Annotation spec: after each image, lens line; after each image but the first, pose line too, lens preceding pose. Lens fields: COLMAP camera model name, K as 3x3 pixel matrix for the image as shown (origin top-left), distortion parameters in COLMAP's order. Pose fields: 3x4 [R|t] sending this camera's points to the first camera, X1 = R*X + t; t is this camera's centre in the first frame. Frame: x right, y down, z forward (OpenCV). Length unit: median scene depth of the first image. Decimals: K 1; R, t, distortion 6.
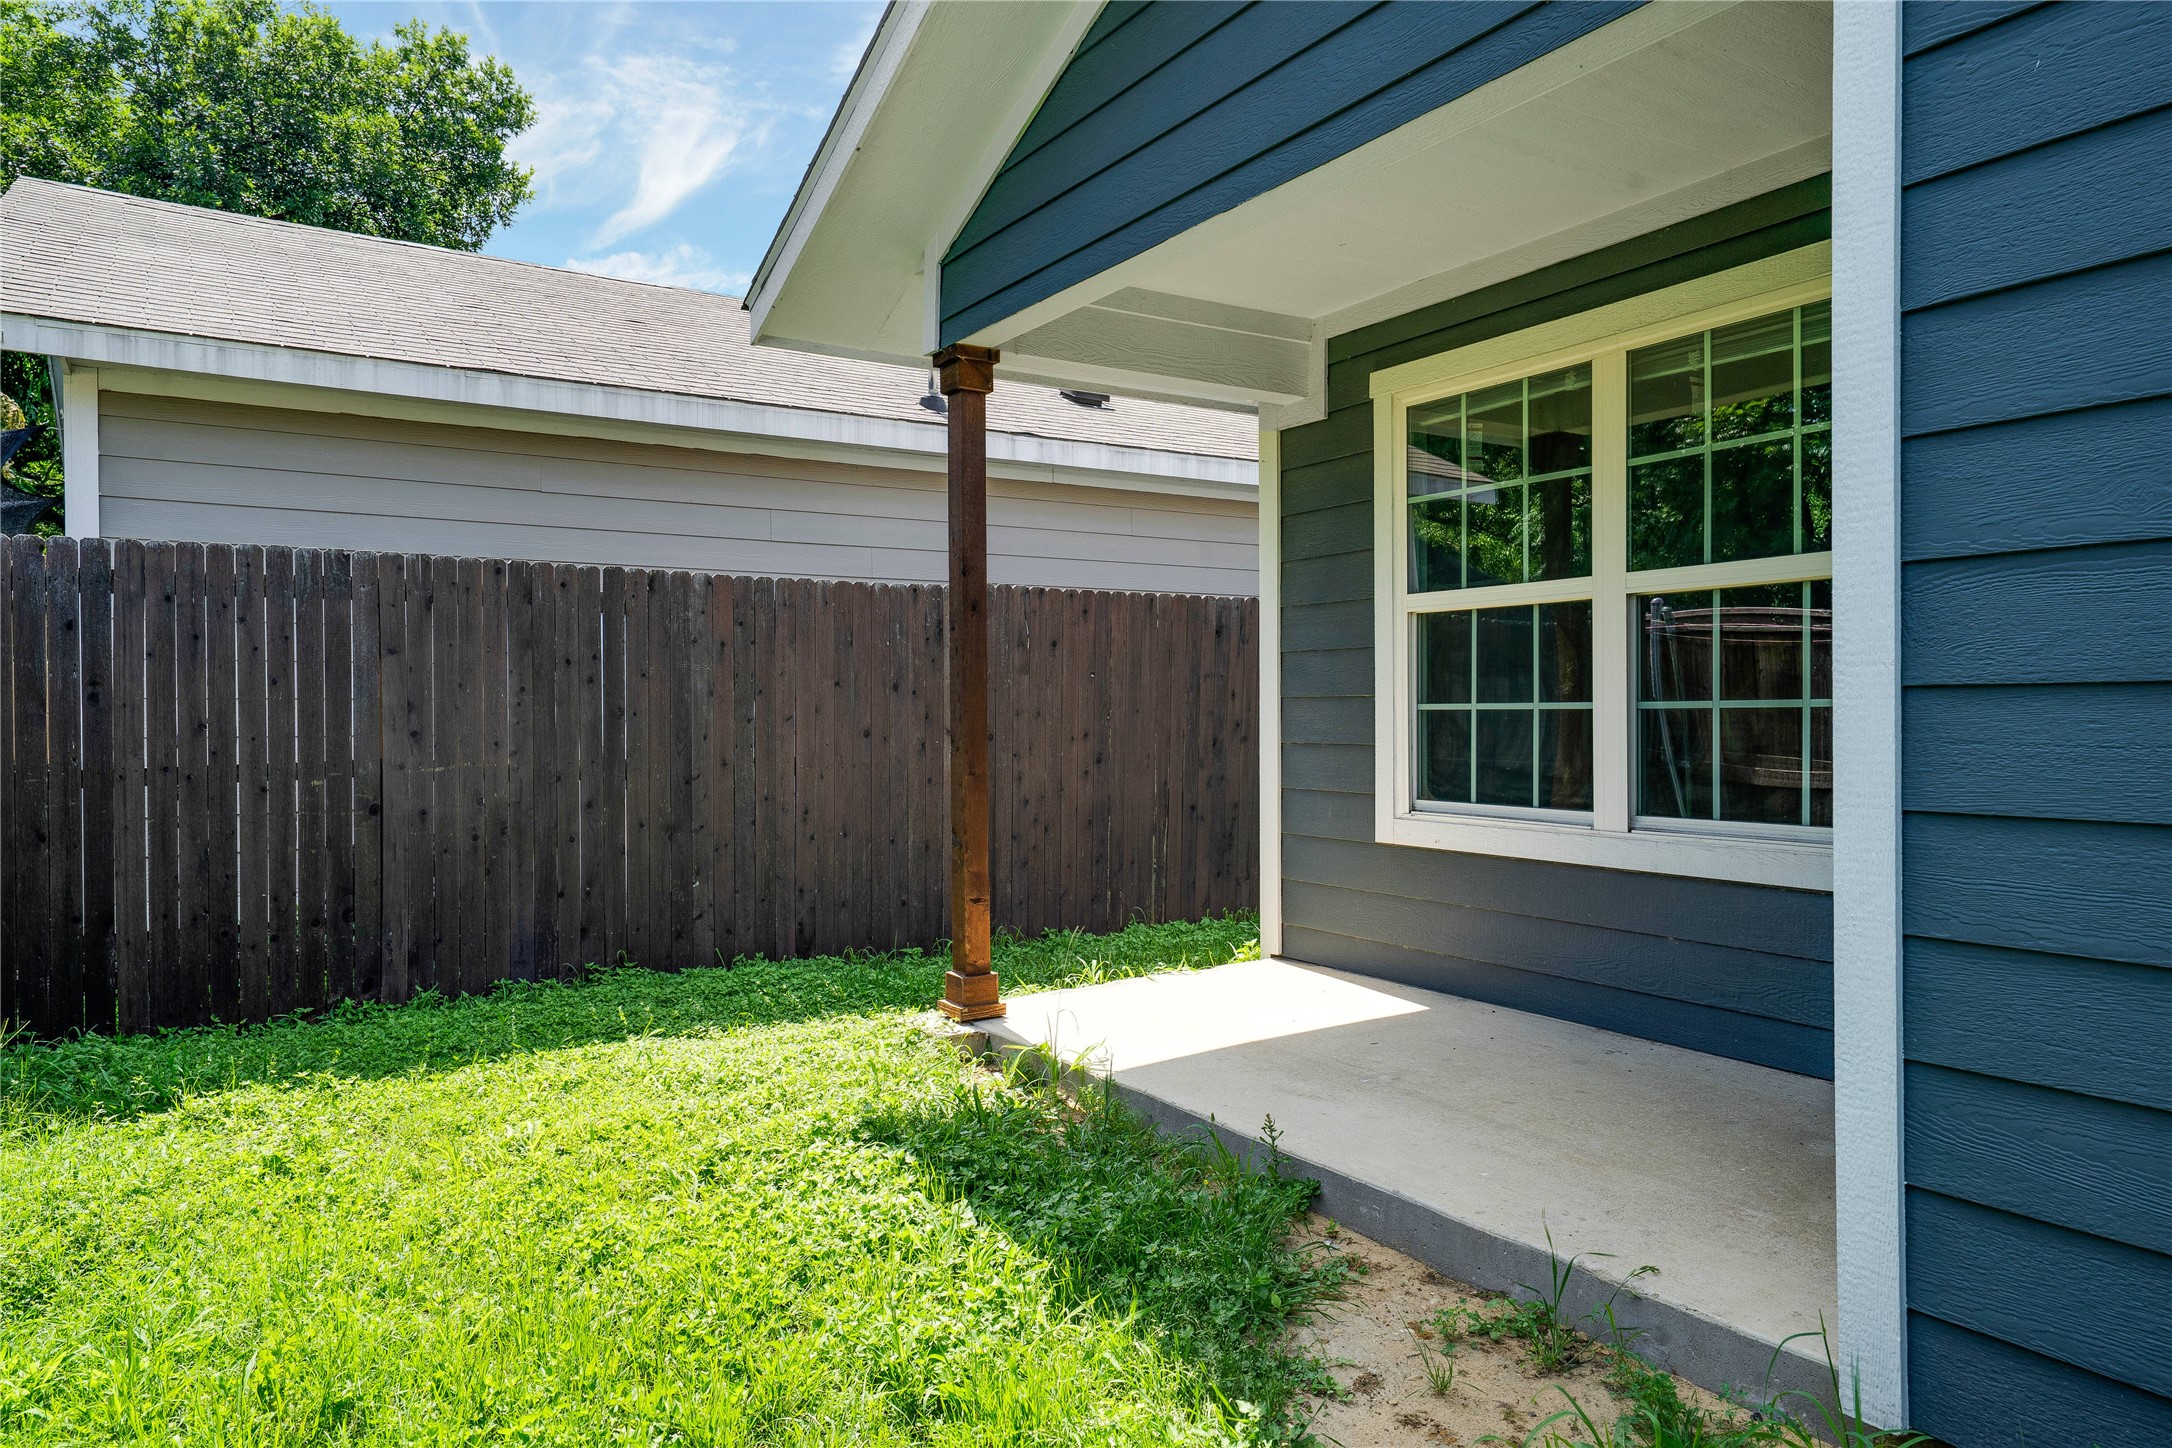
lens RADIAL K [[1426.2, 0, 1090.4], [0, 1426.2, 718.0], [0, 0, 1]] dist [0.027756, 0.000861]
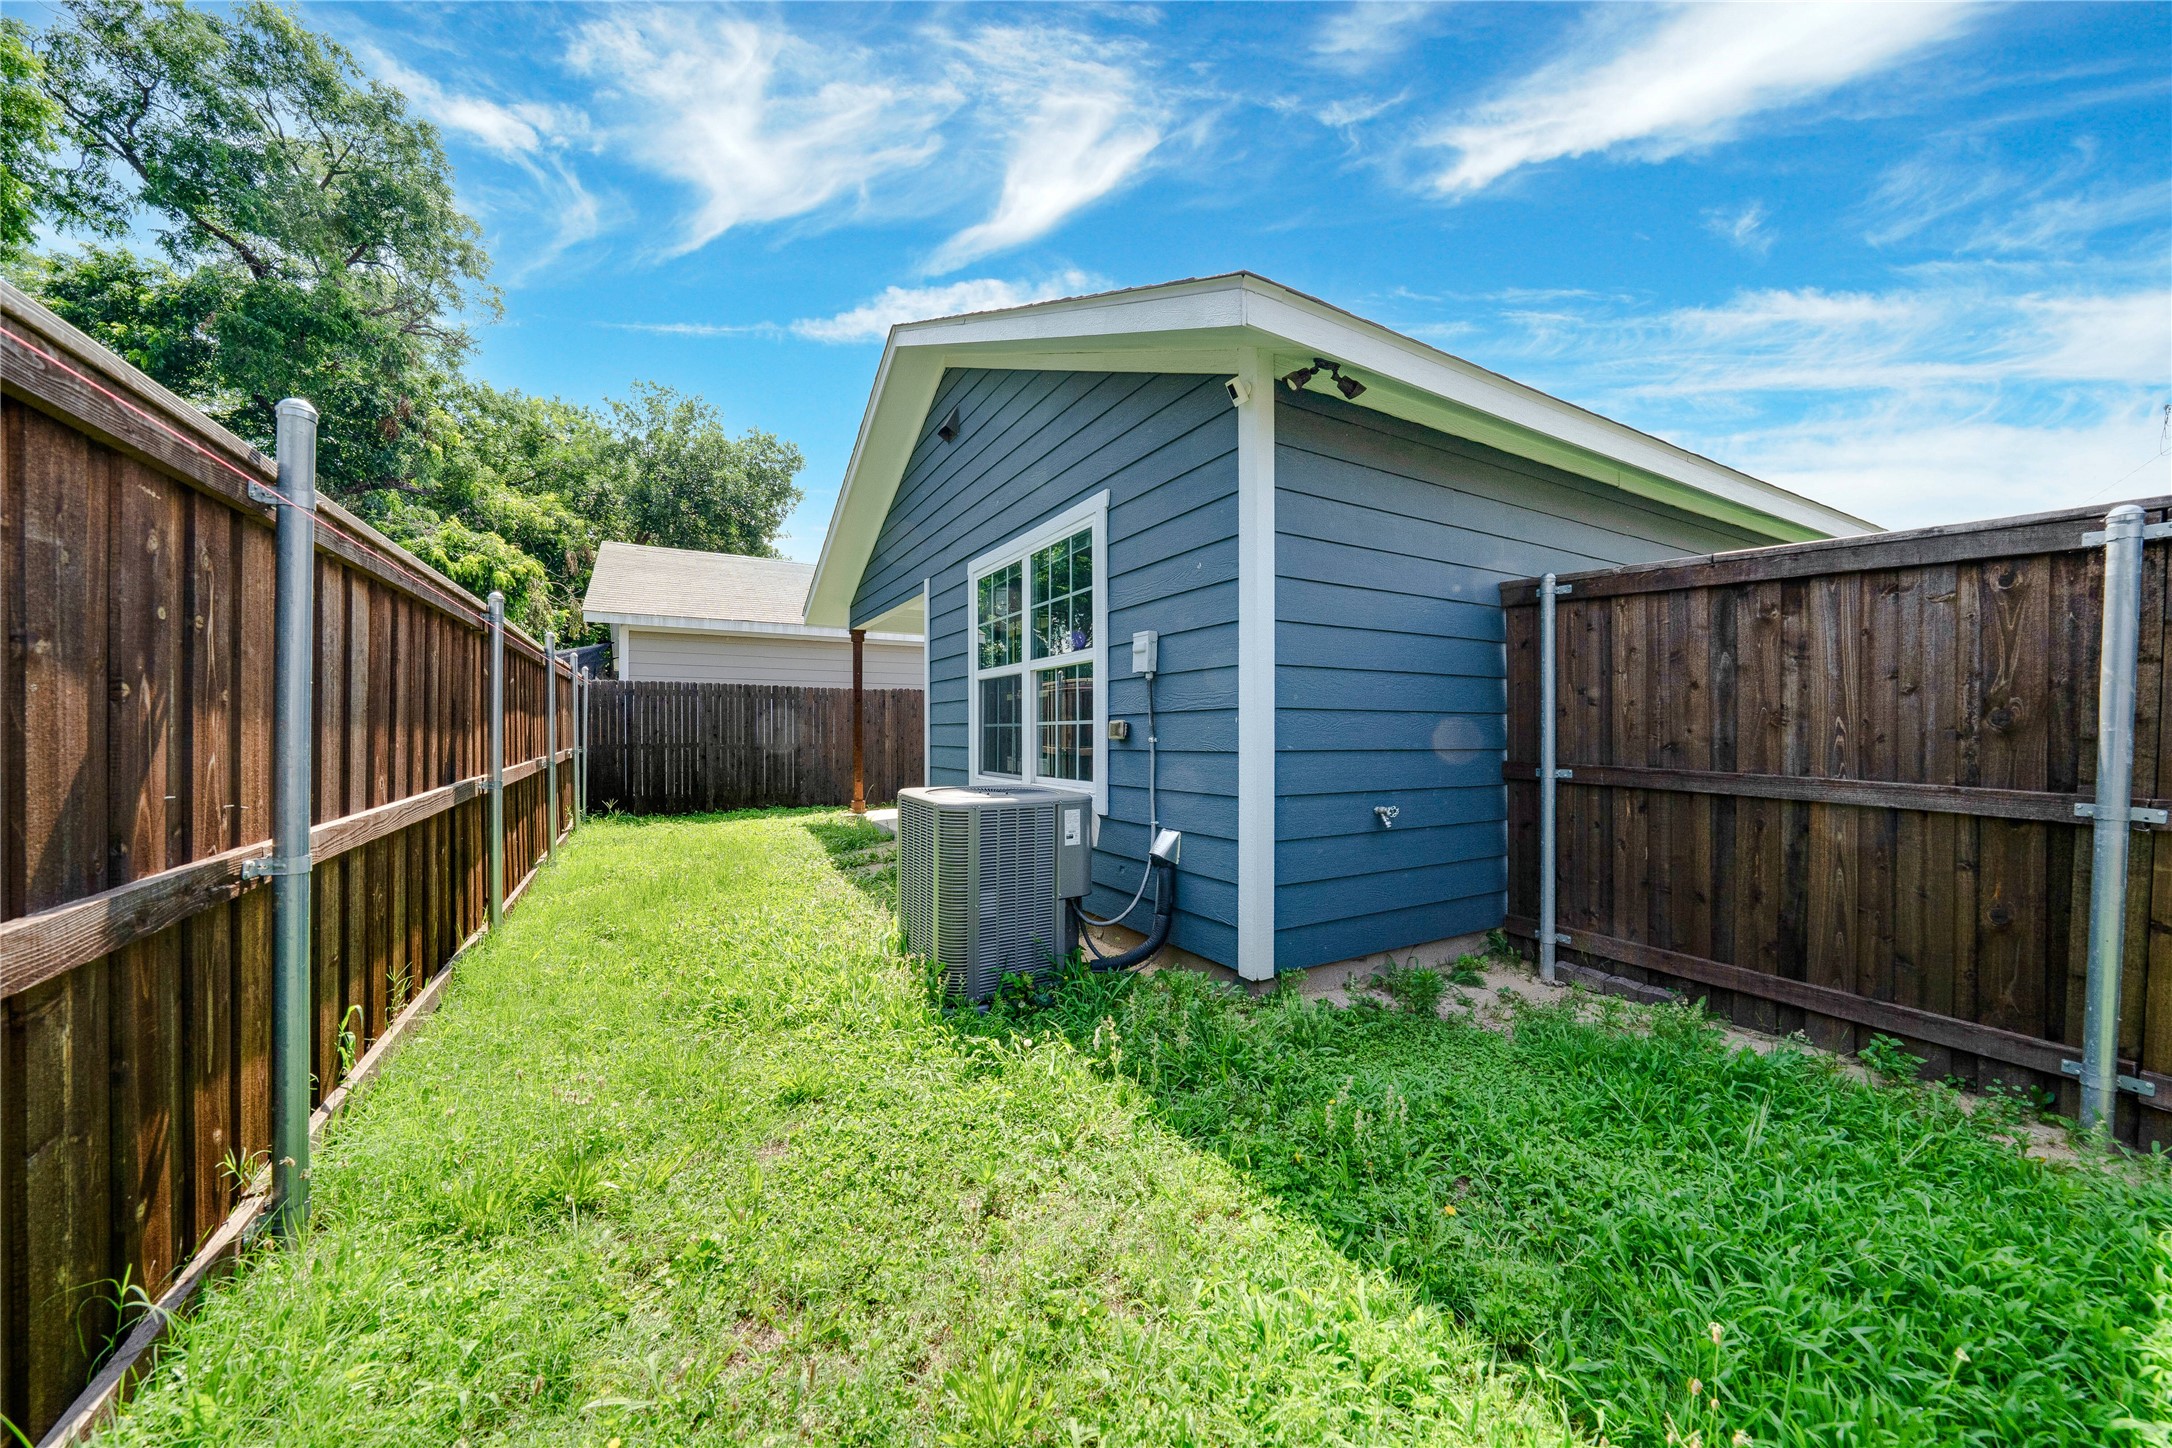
lens RADIAL K [[761.3, 0, 1085.9], [0, 761.3, 707.7], [0, 0, 1]] dist [-0.018559, 0.000511]
pose [[0.999188, -0.003712, -0.040110, 0.437032], [0.002433, 0.999489, -0.031876, 0.005933], [0.040208, 0.031753, 0.998687, -0.695886]]
